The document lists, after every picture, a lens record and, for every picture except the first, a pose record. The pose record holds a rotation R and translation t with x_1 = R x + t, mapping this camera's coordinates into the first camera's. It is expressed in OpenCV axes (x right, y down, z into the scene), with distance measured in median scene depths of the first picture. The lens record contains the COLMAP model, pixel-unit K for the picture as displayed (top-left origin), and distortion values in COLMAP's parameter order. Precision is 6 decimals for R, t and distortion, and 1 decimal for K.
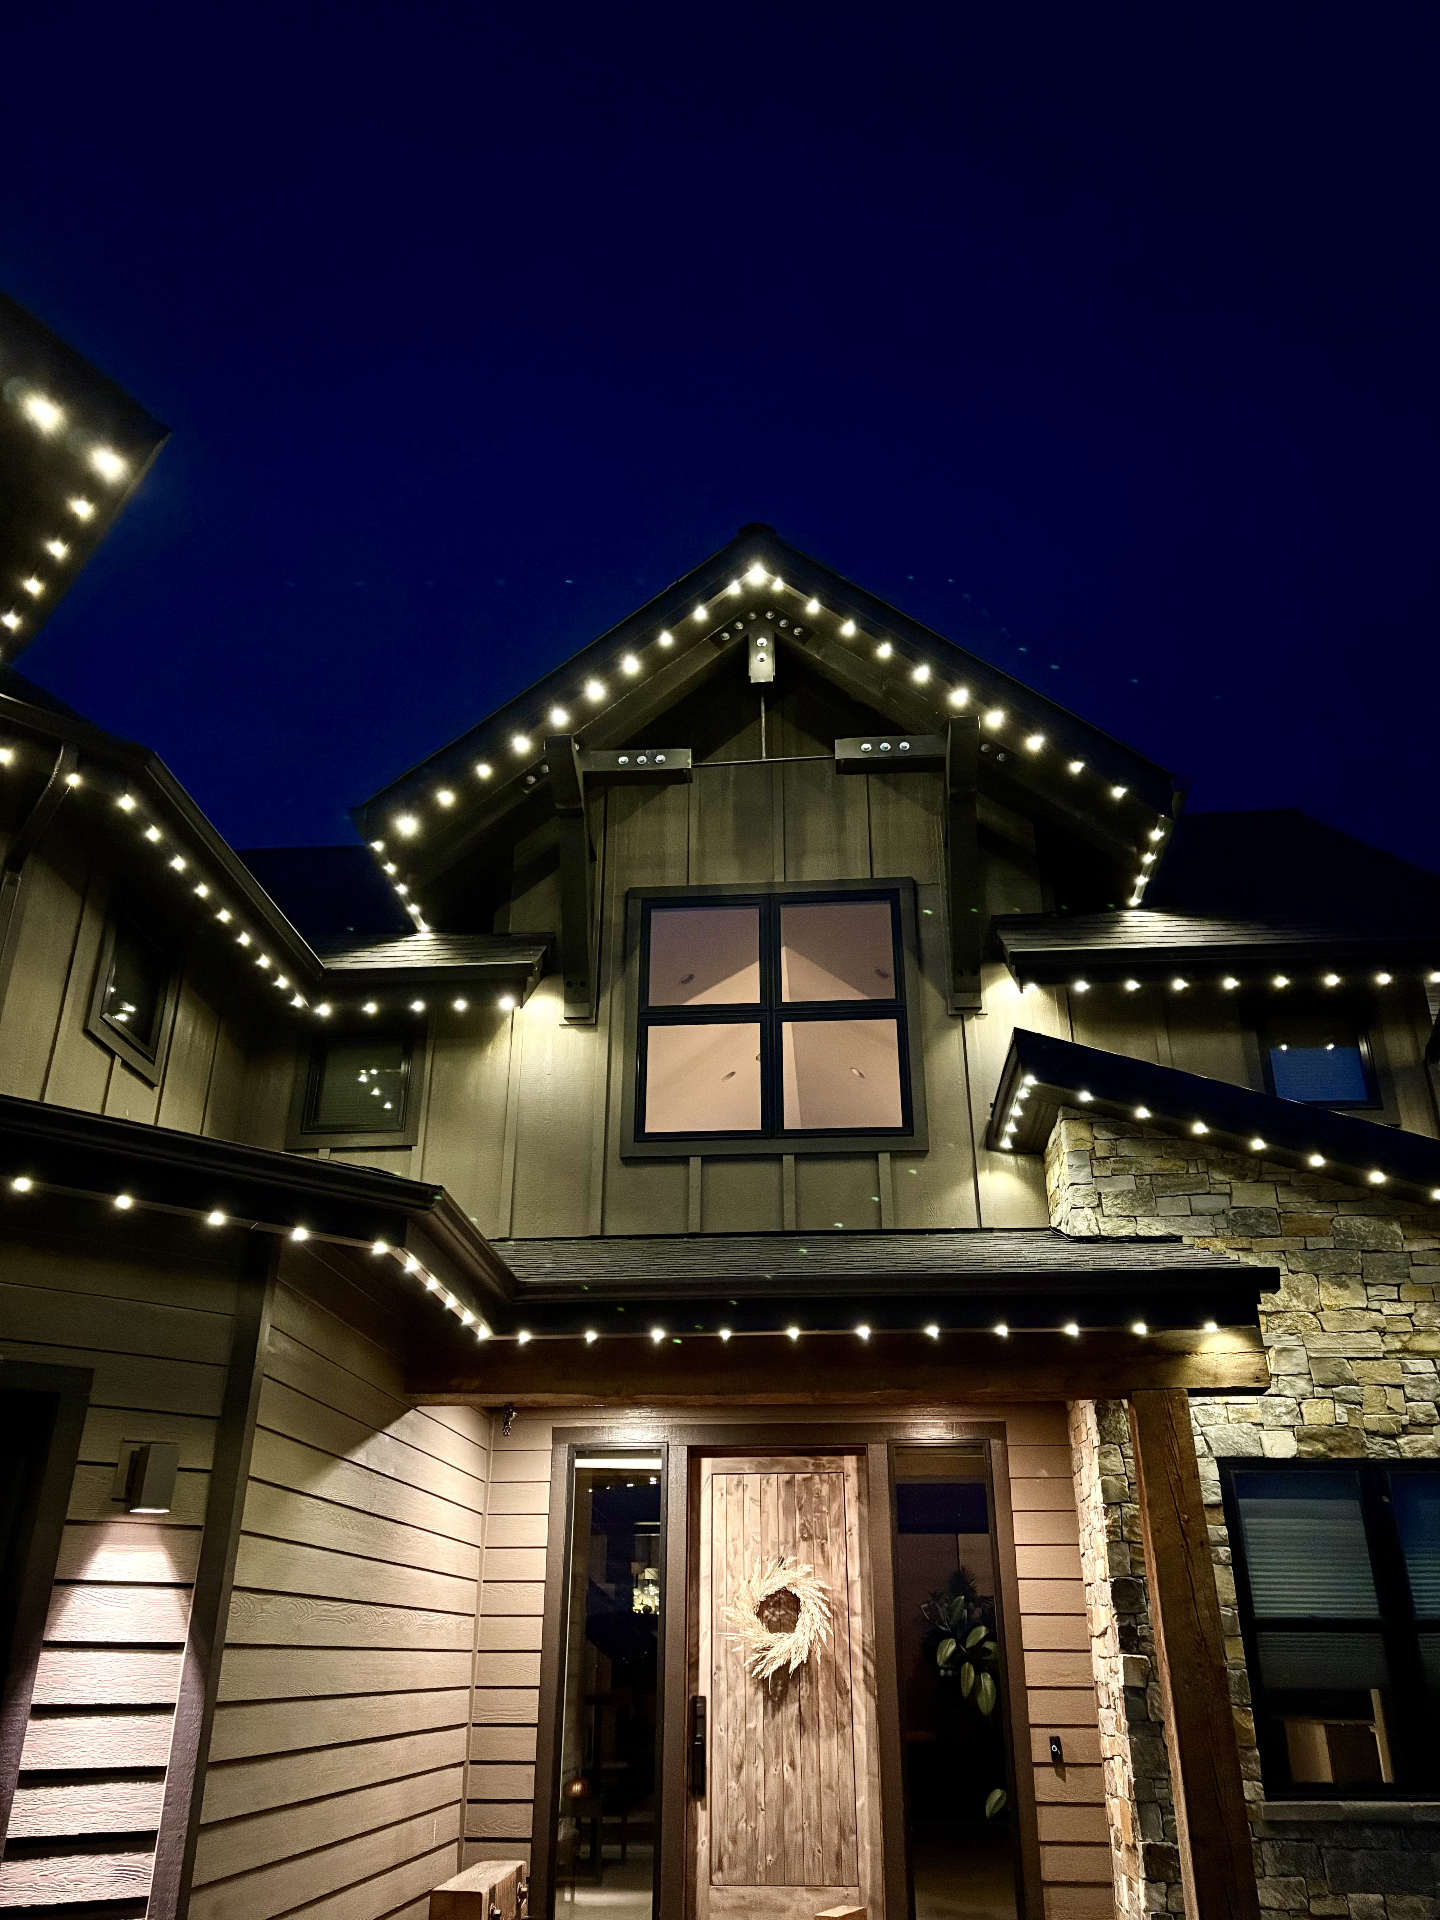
lens RADIAL K [[1458.6, 0, 728.0], [0, 1458.6, 967.8], [0, 0, 1]] dist [0.058363, -0.027701]
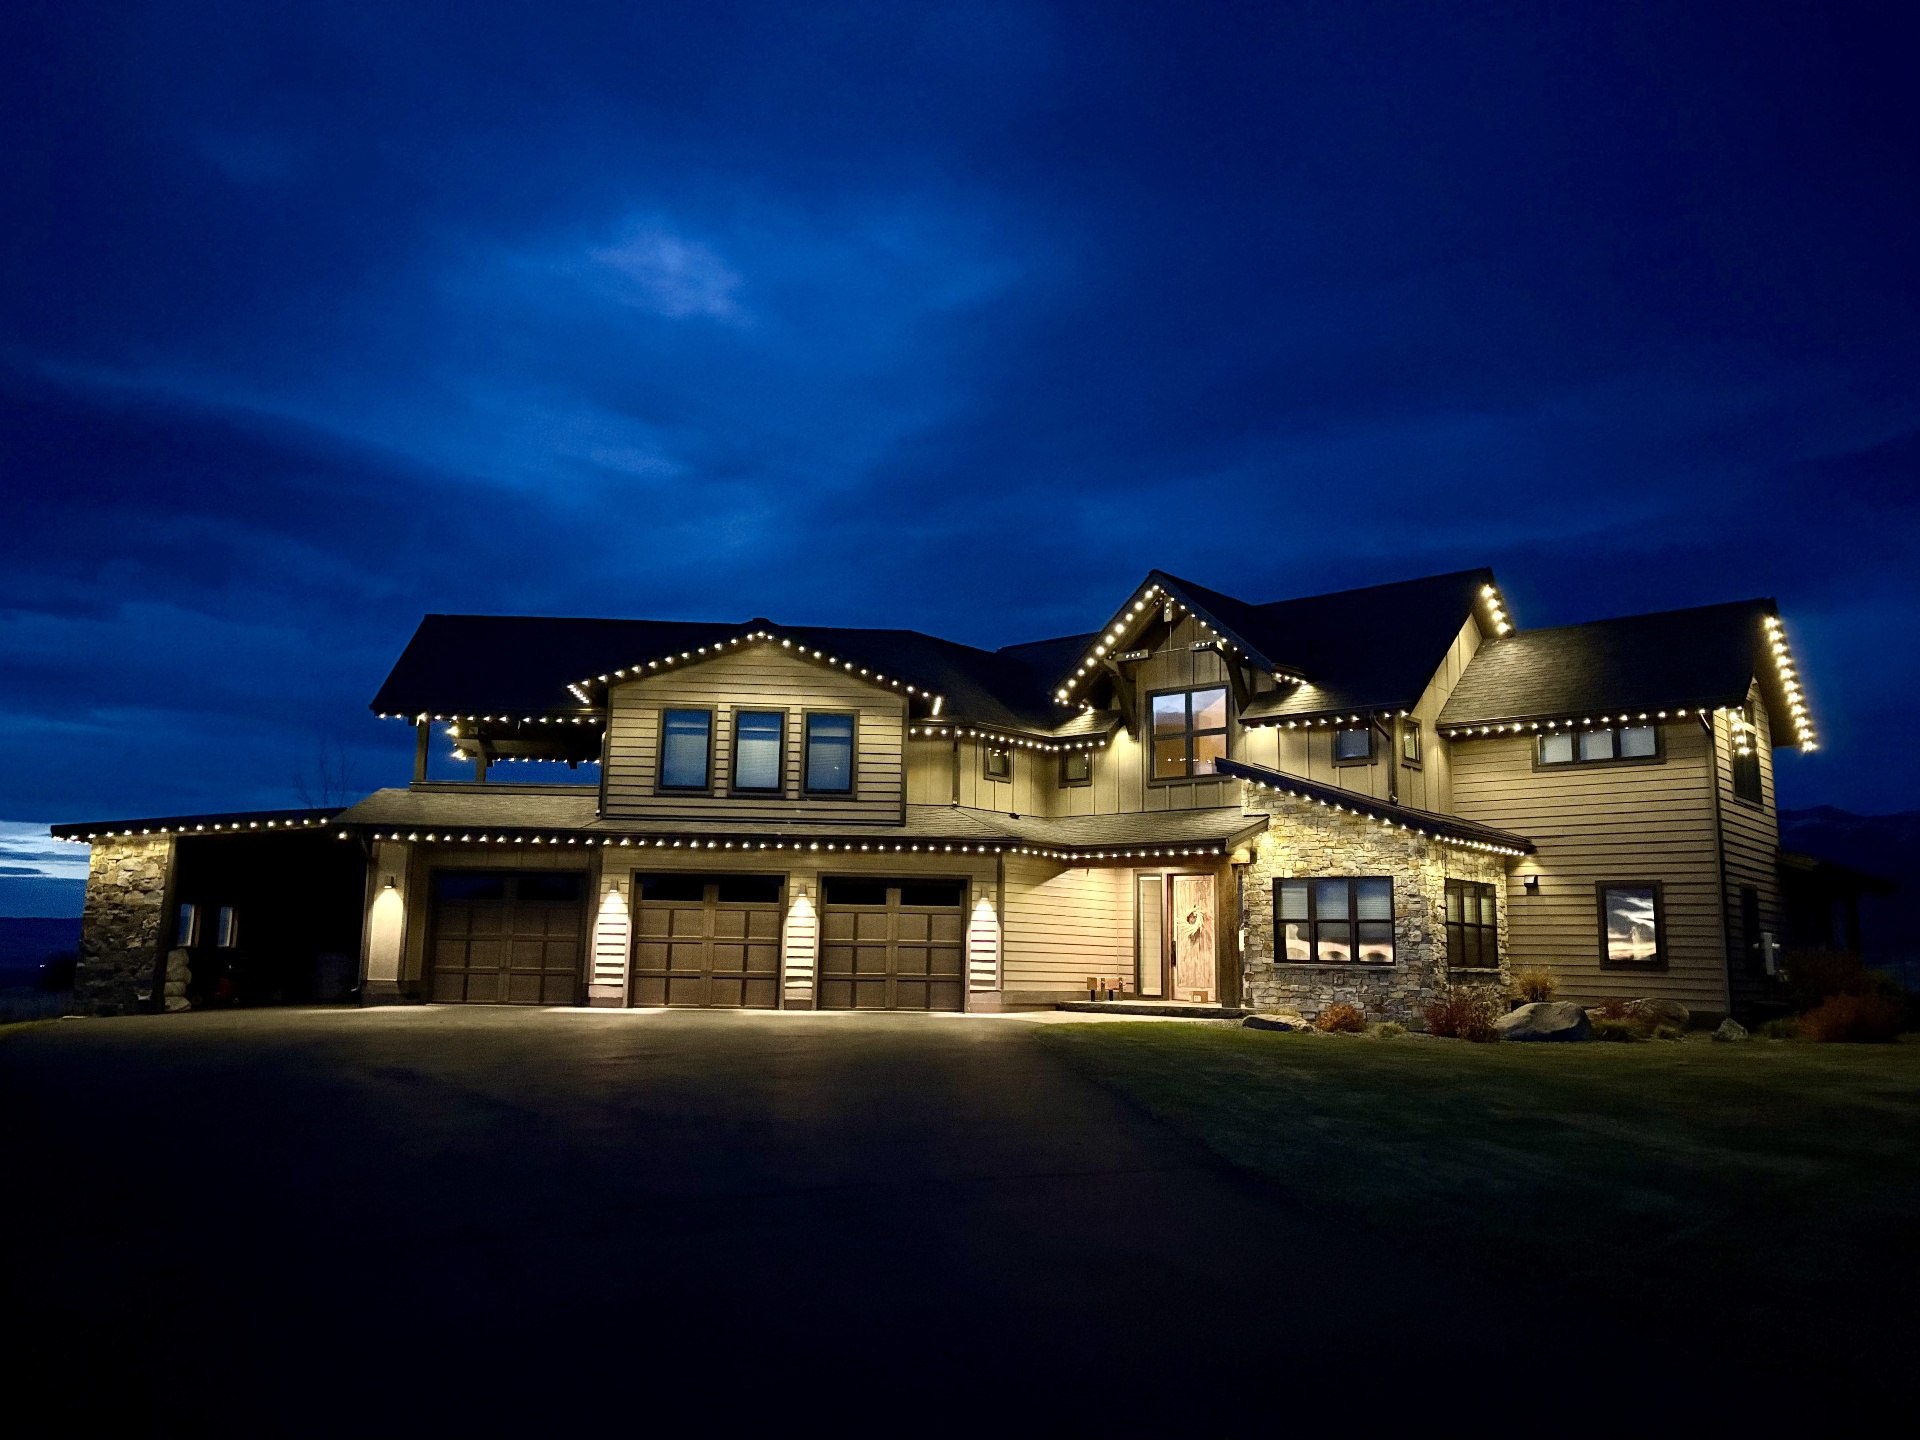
lens RADIAL K [[1458.6, 0, 959.1], [0, 1458.6, 715.9], [0, 0, 1]] dist [0.058363, -0.027701]
pose [[0.806057, -0.078509, -0.586607, 1.765542], [0.230202, 0.954702, 0.188547, -0.846355], [0.545233, -0.287018, 0.787618, -1.998136]]
